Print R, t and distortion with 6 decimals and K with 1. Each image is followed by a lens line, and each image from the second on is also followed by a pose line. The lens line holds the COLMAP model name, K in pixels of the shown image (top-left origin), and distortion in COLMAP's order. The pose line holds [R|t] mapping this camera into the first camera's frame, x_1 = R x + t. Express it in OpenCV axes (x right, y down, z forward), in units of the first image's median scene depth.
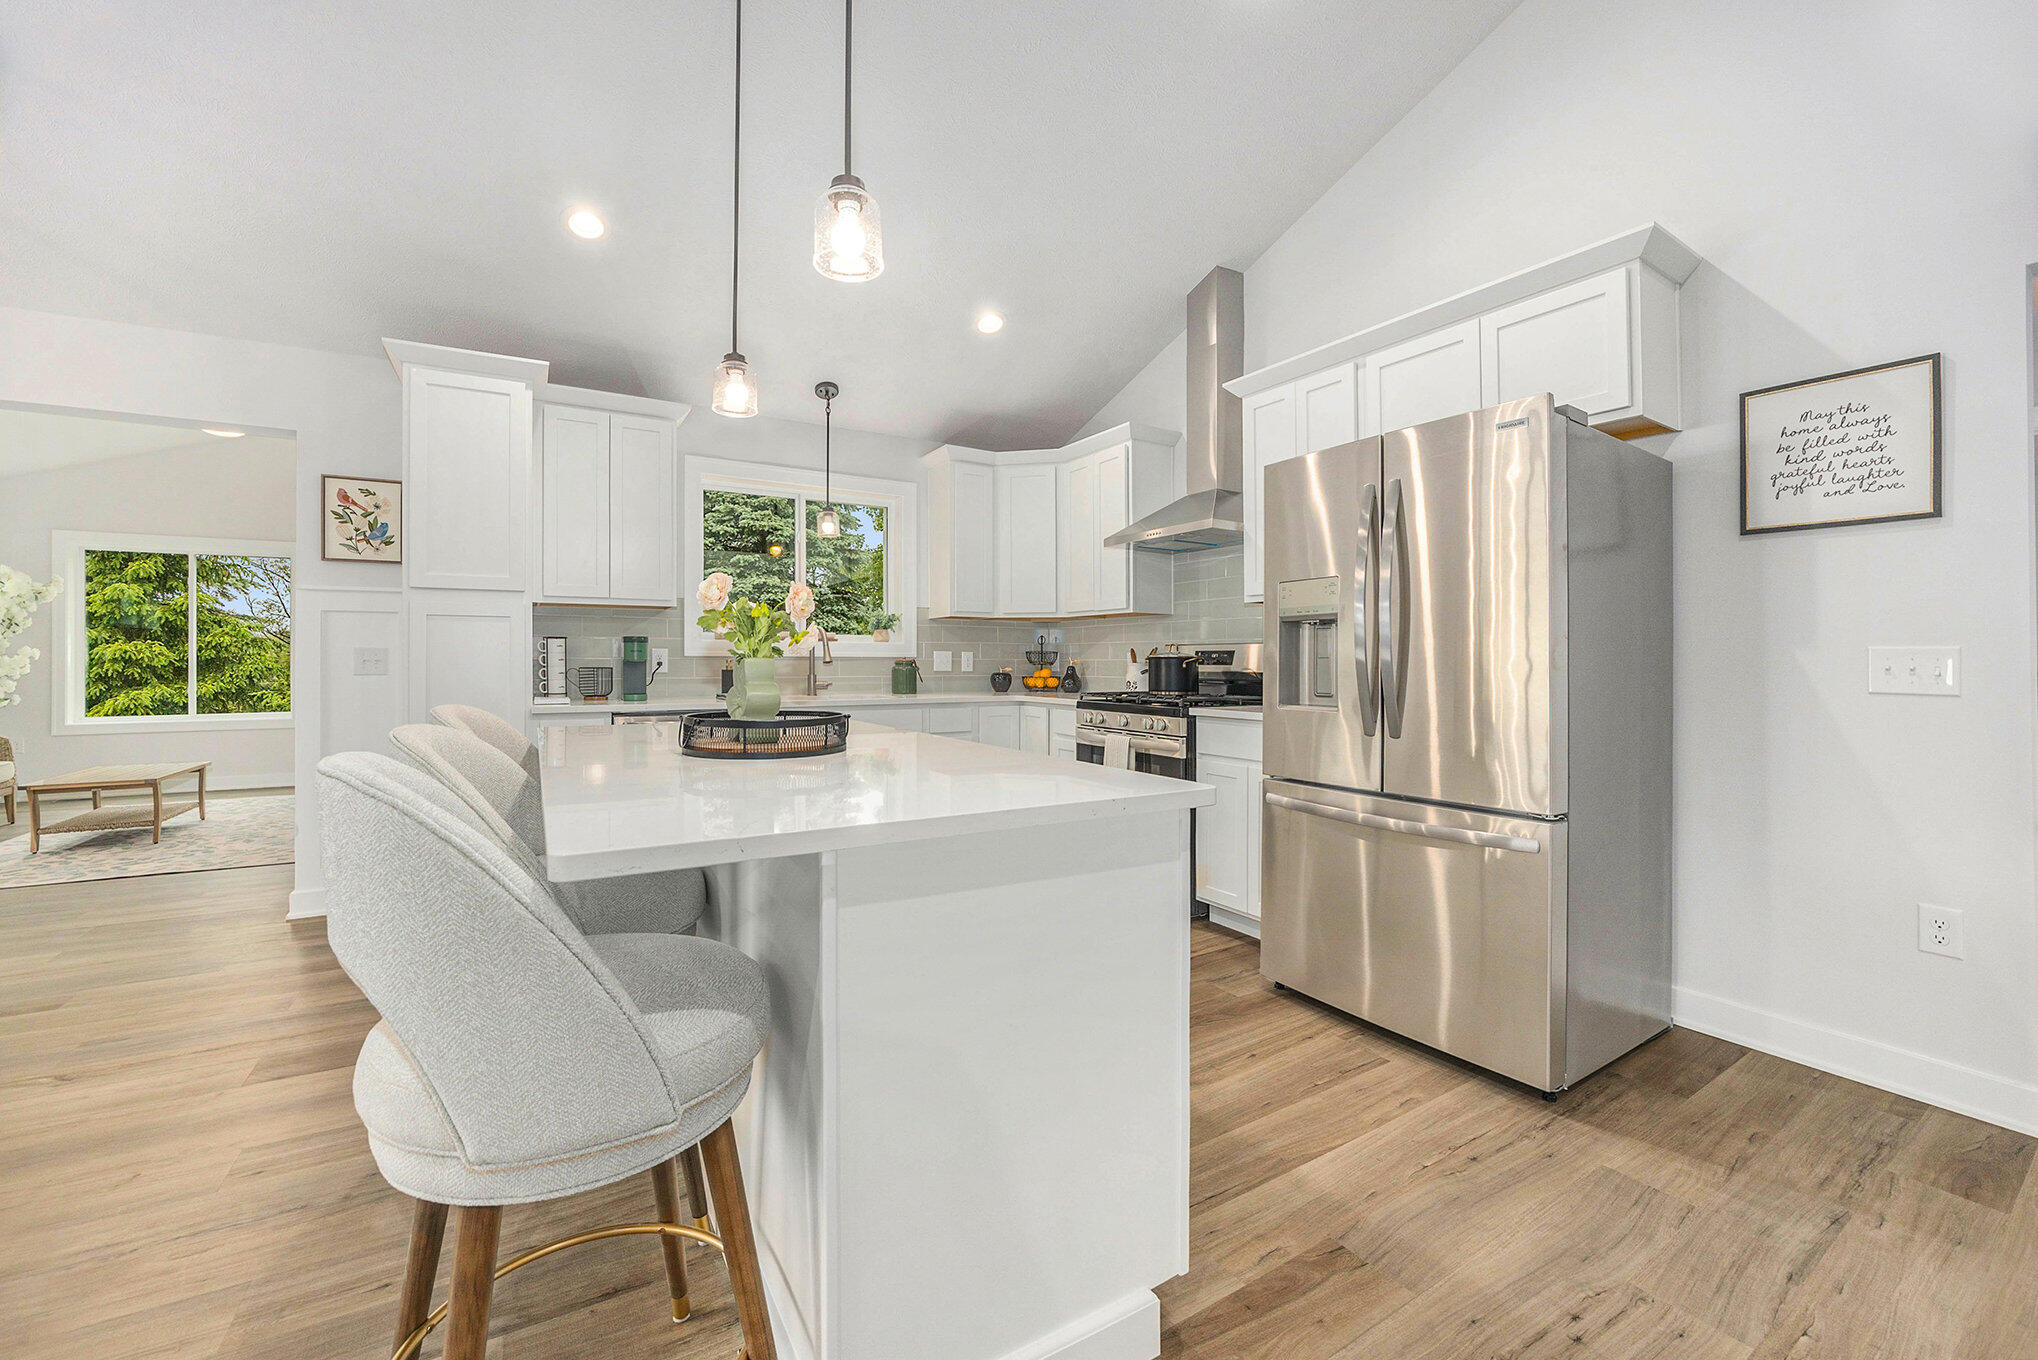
lens RADIAL K [[787.2, 0, 1008.8], [0, 787.2, 650.3], [0, 0, 1]] dist [-0.025131, 0.001173]
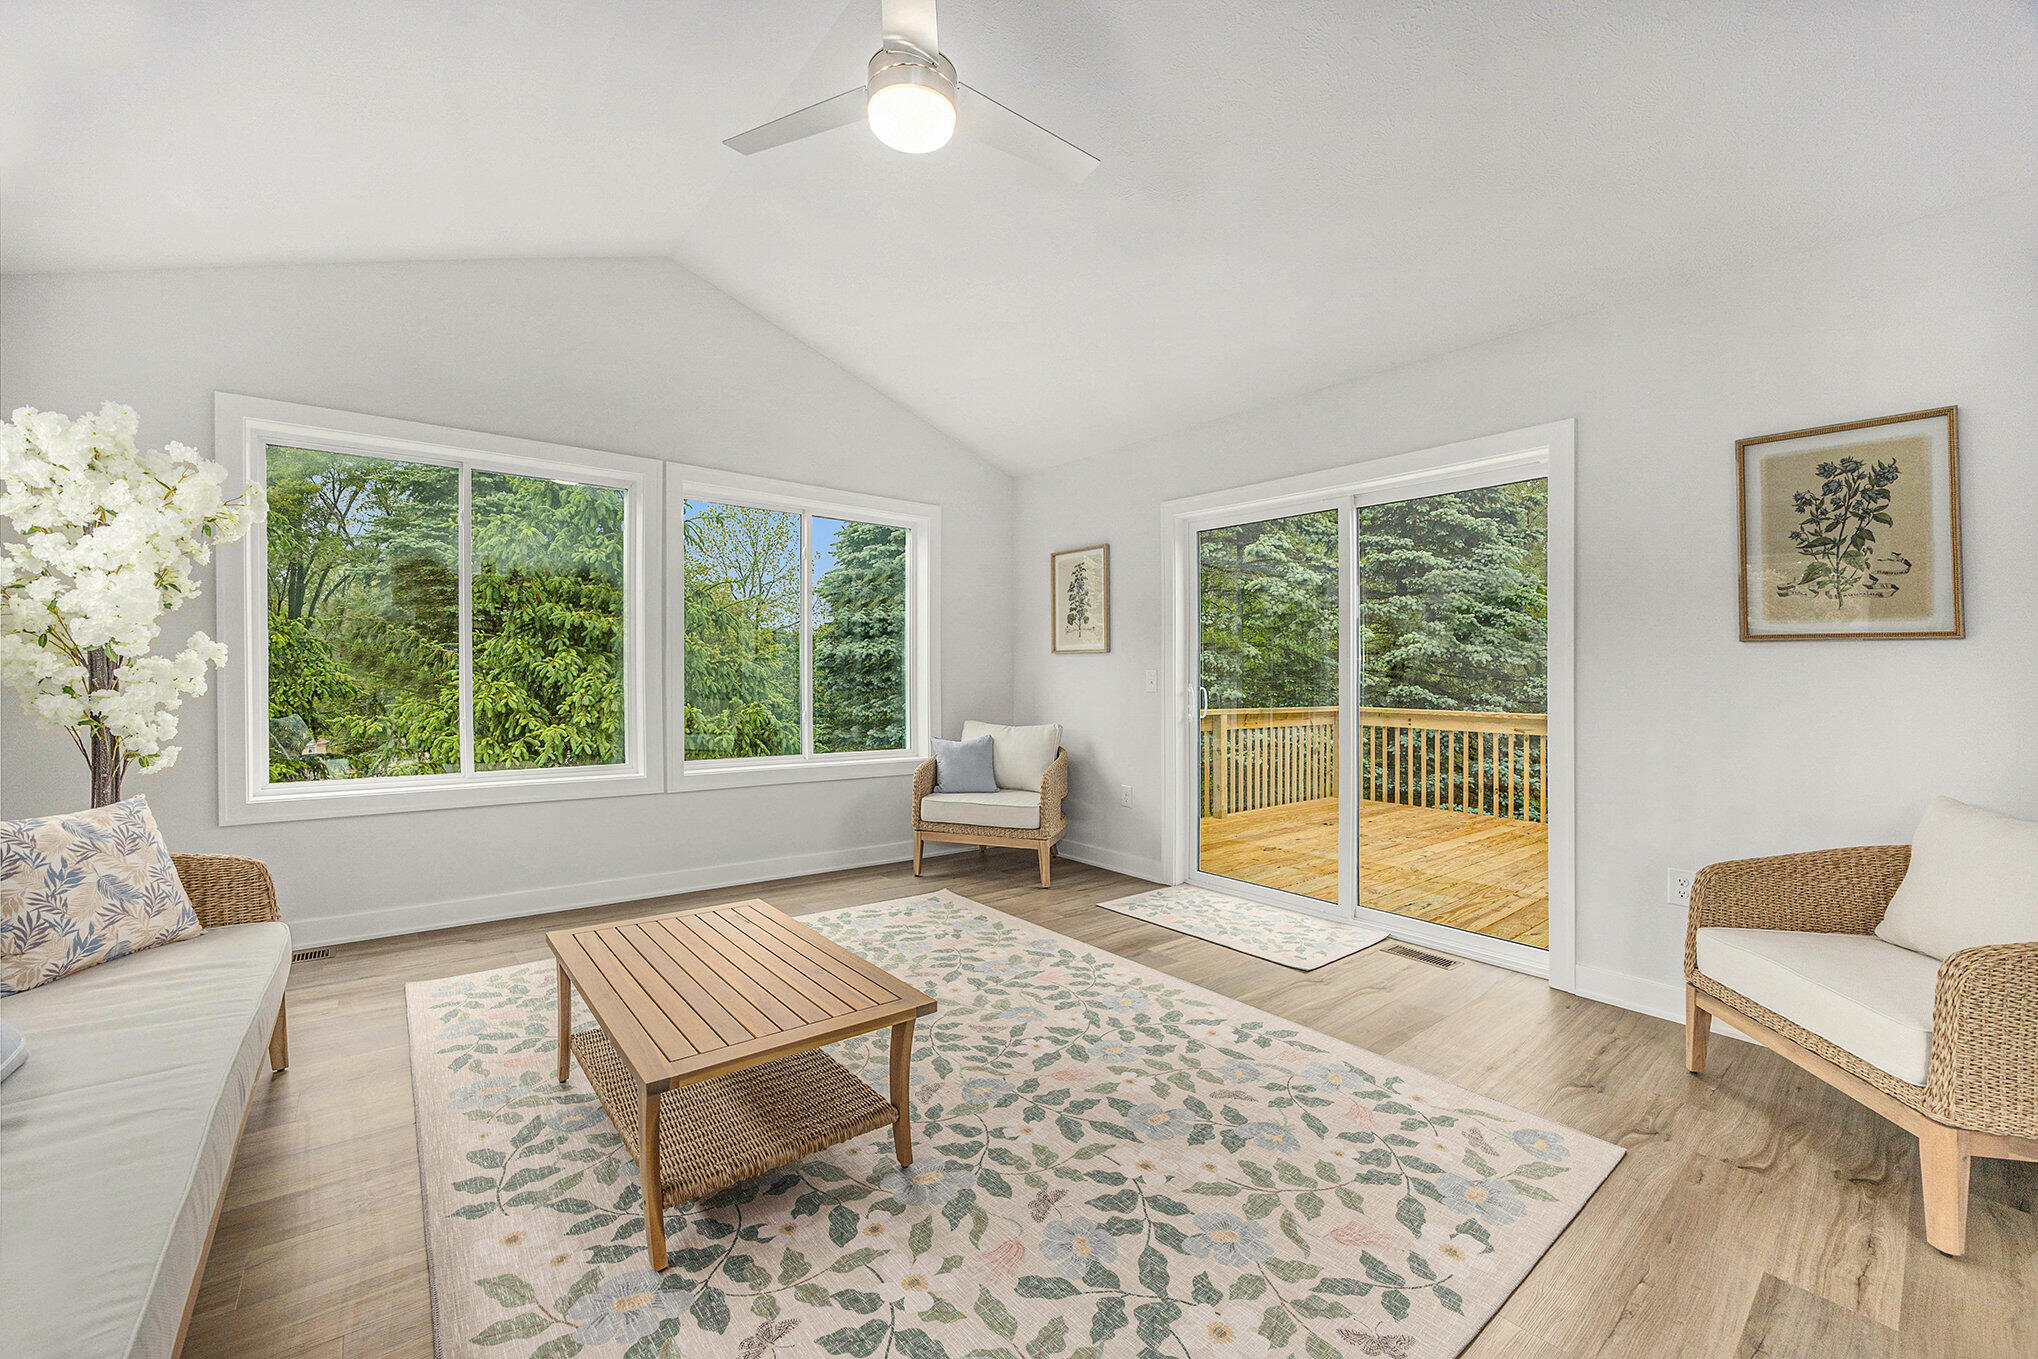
lens RADIAL K [[787.2, 0, 1023.1], [0, 787.2, 682.9], [0, 0, 1]] dist [-0.025131, 0.001173]
pose [[0.991606, 0.006044, 0.129154, -1.292594], [-0.008550, 0.999786, 0.018854, 0.012416], [-0.129012, -0.019800, 0.991445, 0.720378]]
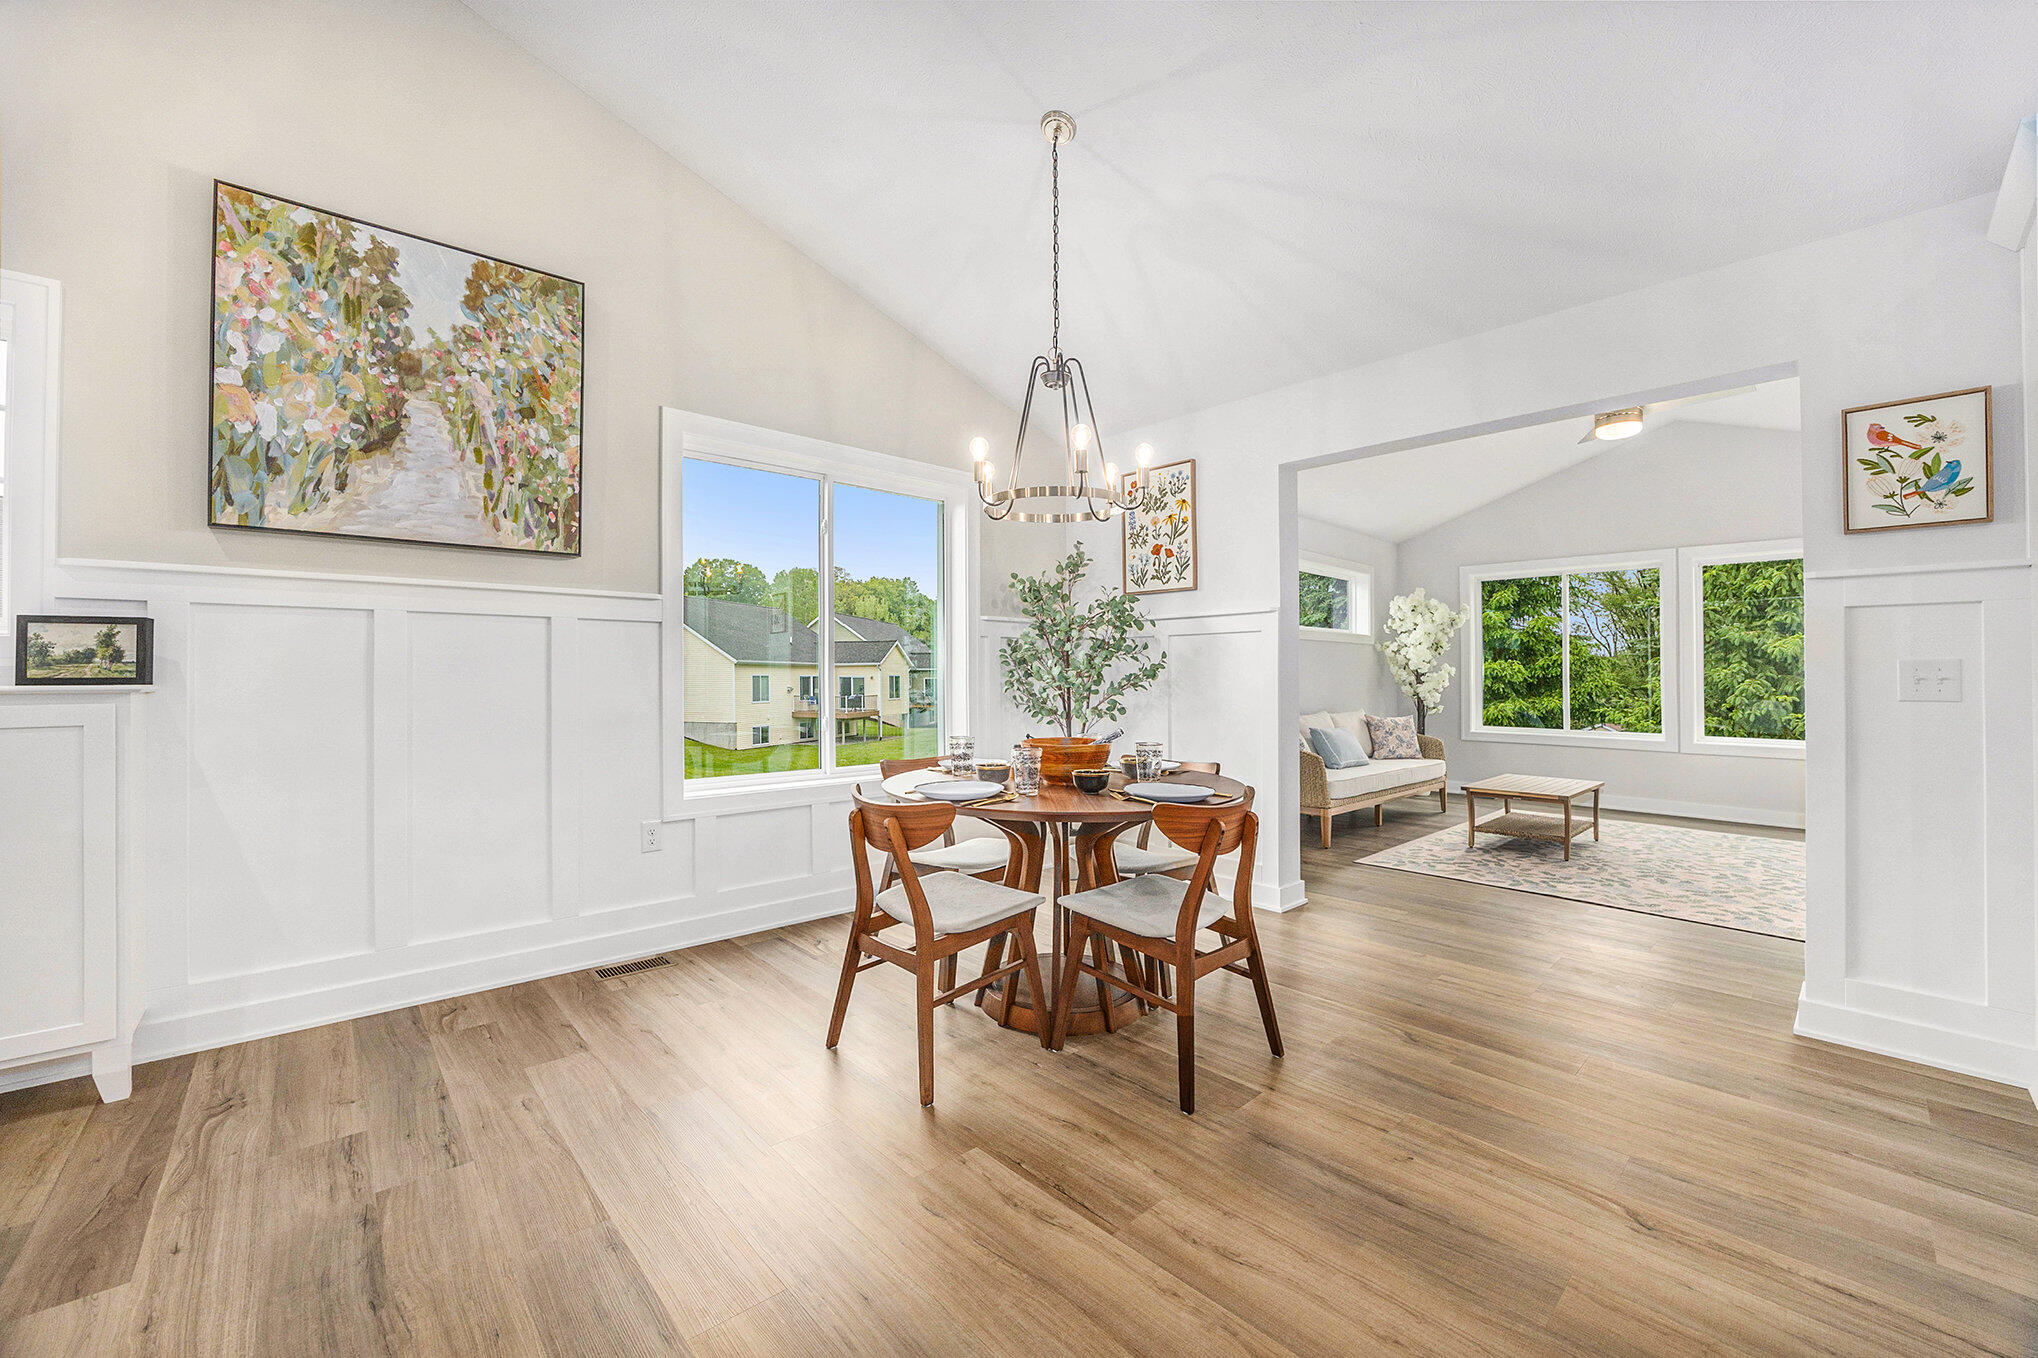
lens RADIAL K [[787.2, 0, 986.8], [0, 787.2, 682.4], [0, 0, 1]] dist [-0.025131, 0.001173]
pose [[0.164914, 0.009278, -0.986264, -0.283278], [0.009929, 0.999889, 0.011067, 0.001464], [0.986258, -0.011617, 0.164803, 0.103321]]
